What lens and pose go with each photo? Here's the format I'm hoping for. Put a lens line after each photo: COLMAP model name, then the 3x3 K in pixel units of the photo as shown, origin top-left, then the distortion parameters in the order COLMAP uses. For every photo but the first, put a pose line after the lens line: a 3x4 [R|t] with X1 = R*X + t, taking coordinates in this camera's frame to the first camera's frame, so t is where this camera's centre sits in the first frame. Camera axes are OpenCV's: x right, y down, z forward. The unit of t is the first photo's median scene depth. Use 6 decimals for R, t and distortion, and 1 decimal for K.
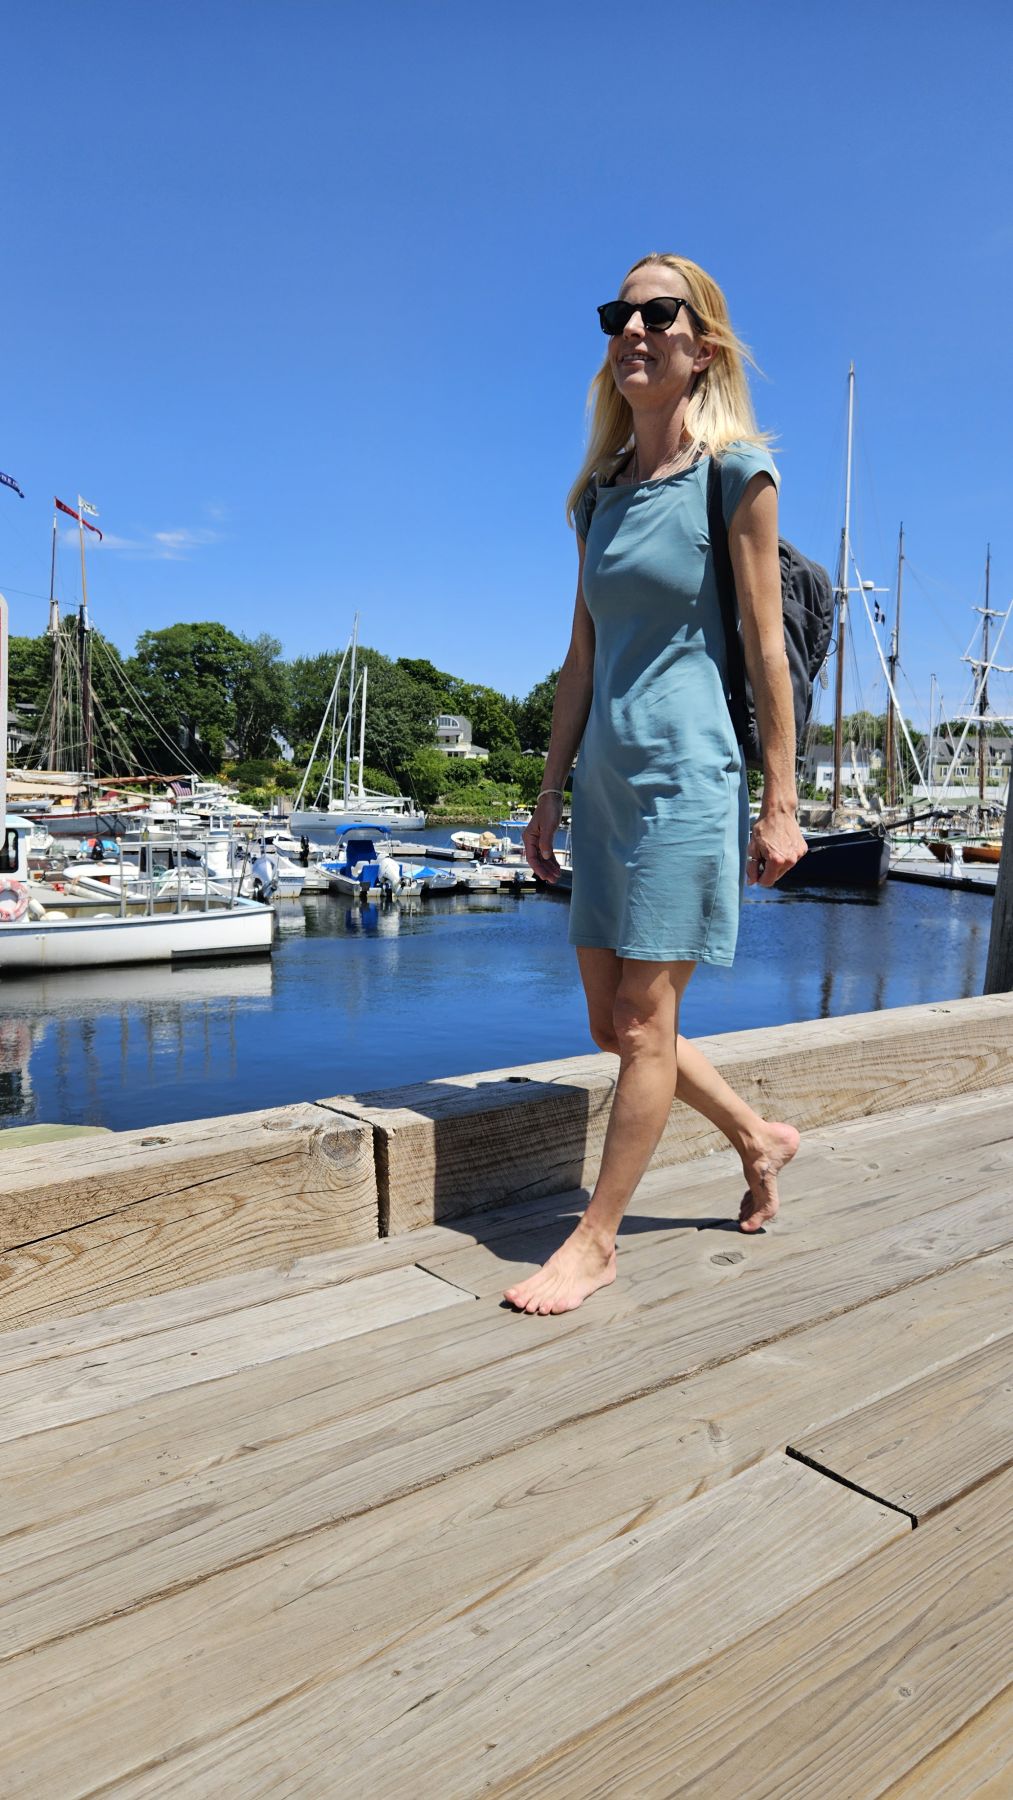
lens RADIAL K [[1187.9, 0, 506.5], [0, 1187.9, 900.0], [0, 0, 1]] dist [0.034665, -0.000060]
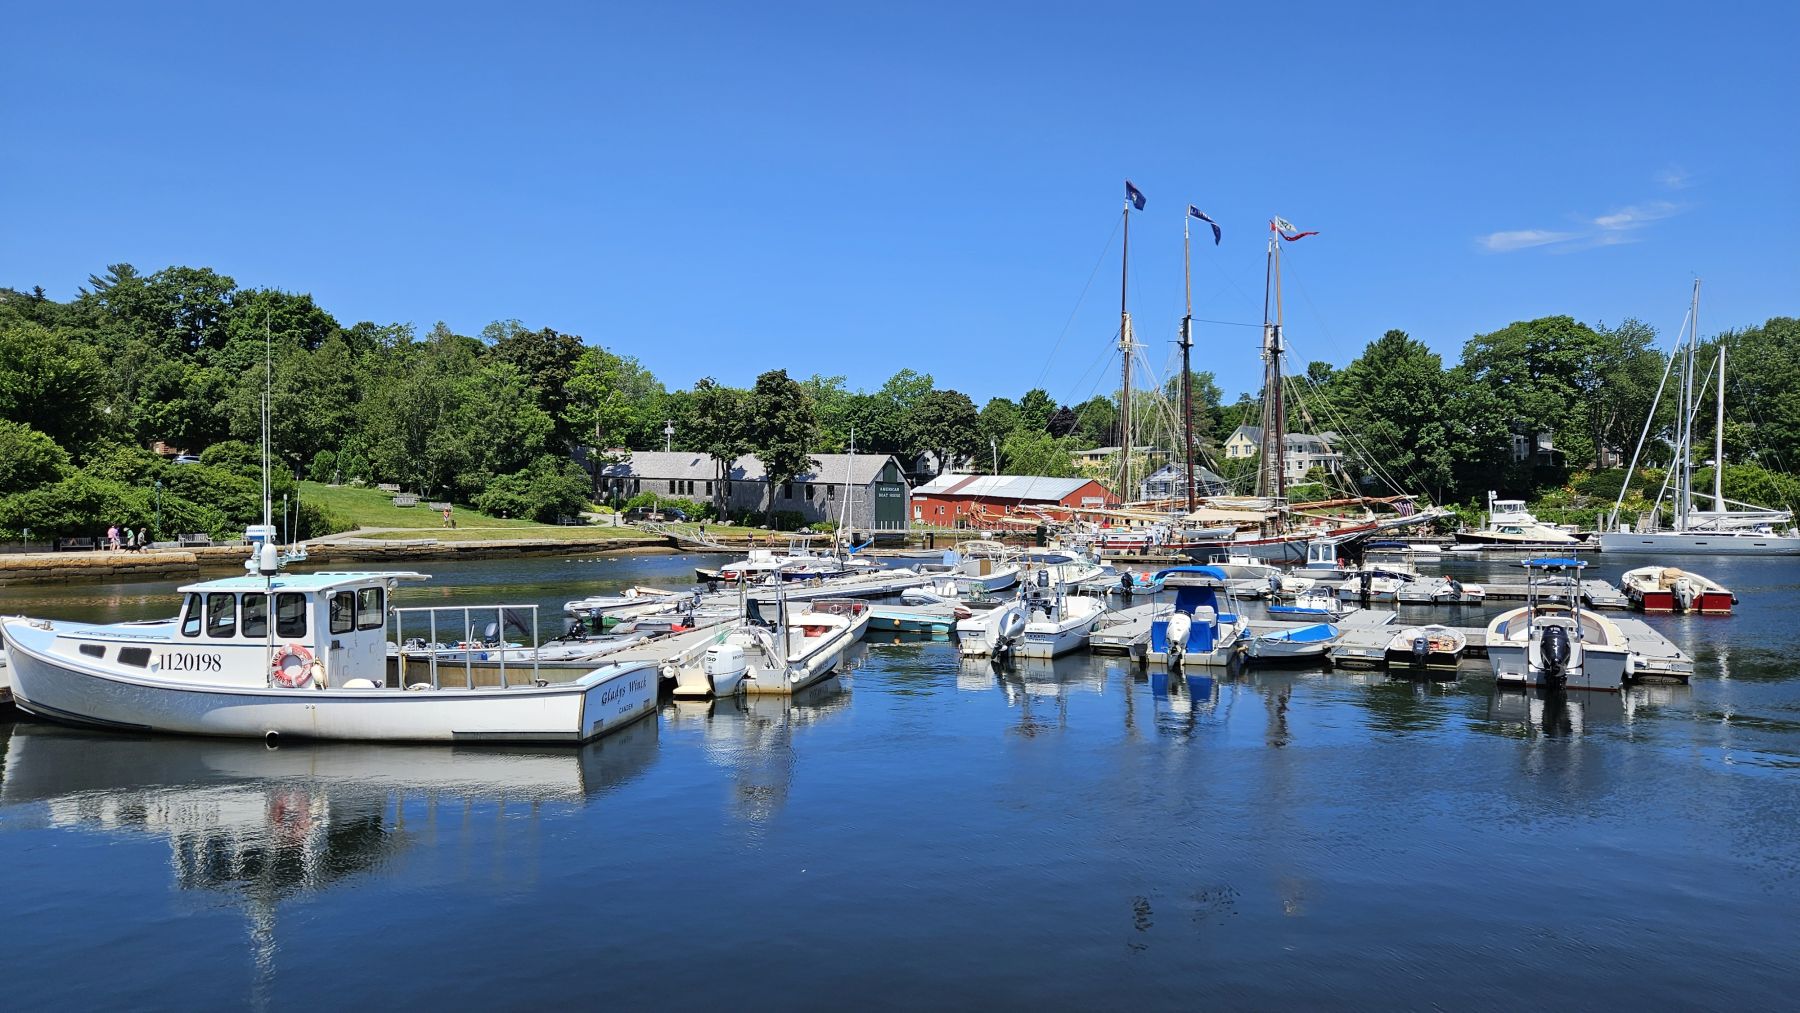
lens RADIAL K [[1187.9, 0, 900.0], [0, 1187.9, 506.5], [0, 0, 1]] dist [0.034665, -0.000060]
pose [[0.693044, -0.027249, -0.720380, 0.077279], [-0.040150, 0.996275, -0.076310, -0.009043], [0.719776, 0.081809, 0.689369, 0.078382]]
